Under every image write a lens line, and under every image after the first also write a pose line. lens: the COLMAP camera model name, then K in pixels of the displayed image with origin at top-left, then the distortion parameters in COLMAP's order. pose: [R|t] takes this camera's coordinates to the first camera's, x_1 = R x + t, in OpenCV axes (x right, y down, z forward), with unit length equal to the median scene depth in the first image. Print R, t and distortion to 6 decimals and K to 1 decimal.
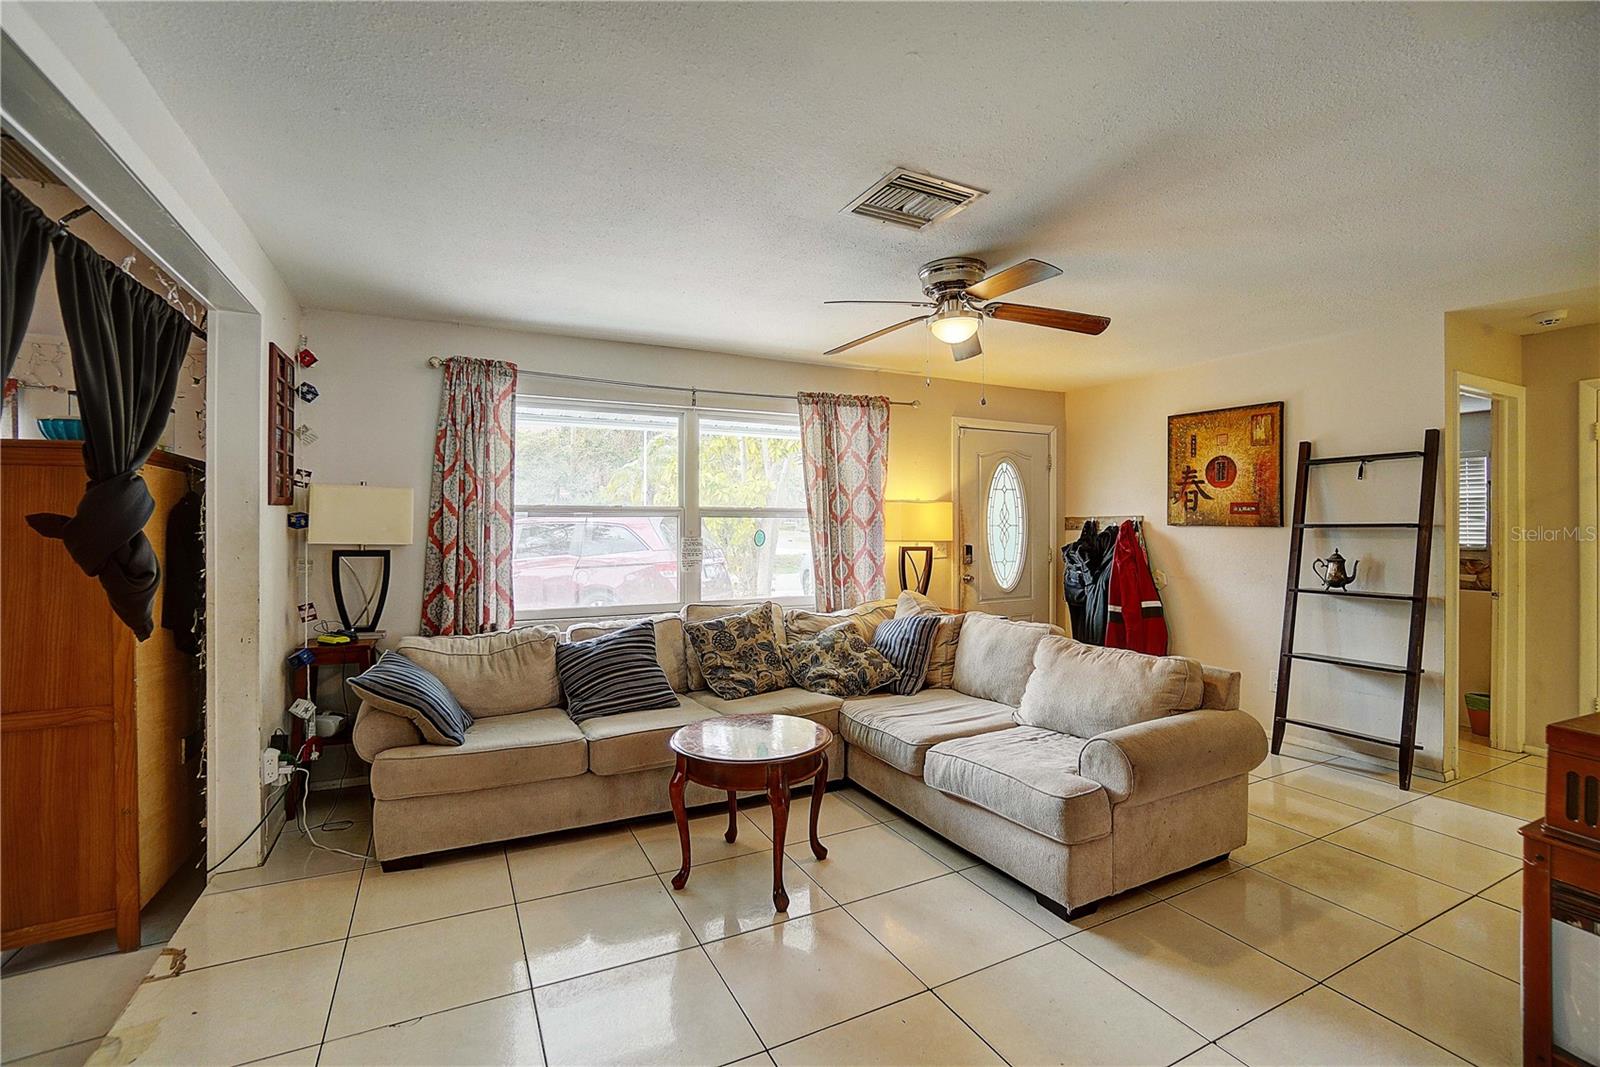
lens RADIAL K [[709.4, 0, 827.3], [0, 709.4, 523.4], [0, 0, 1]] dist [-0.034391, 0.013557]
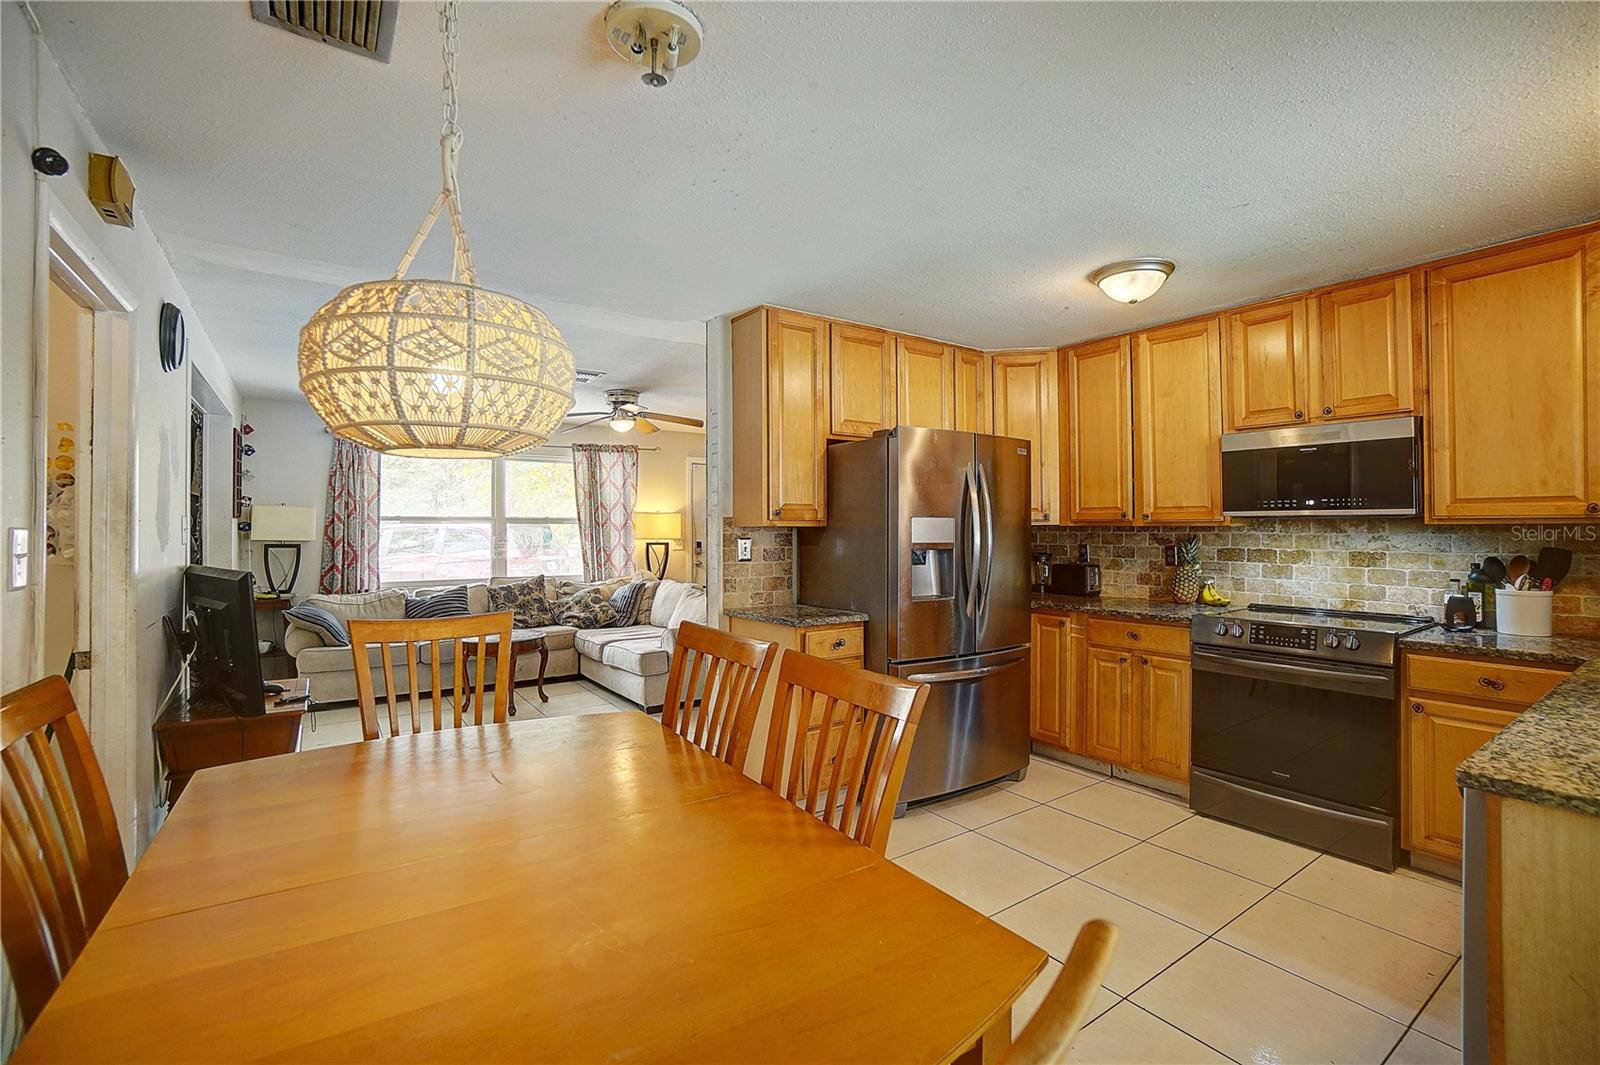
lens RADIAL K [[709.4, 0, 810.1], [0, 709.4, 524.0], [0, 0, 1]] dist [-0.034391, 0.013557]
pose [[0.993368, -0.001328, 0.114971, 0.365972], [0.001698, 0.999994, -0.003115, -0.002133], [-0.114966, 0.003290, 0.993364, -0.743809]]
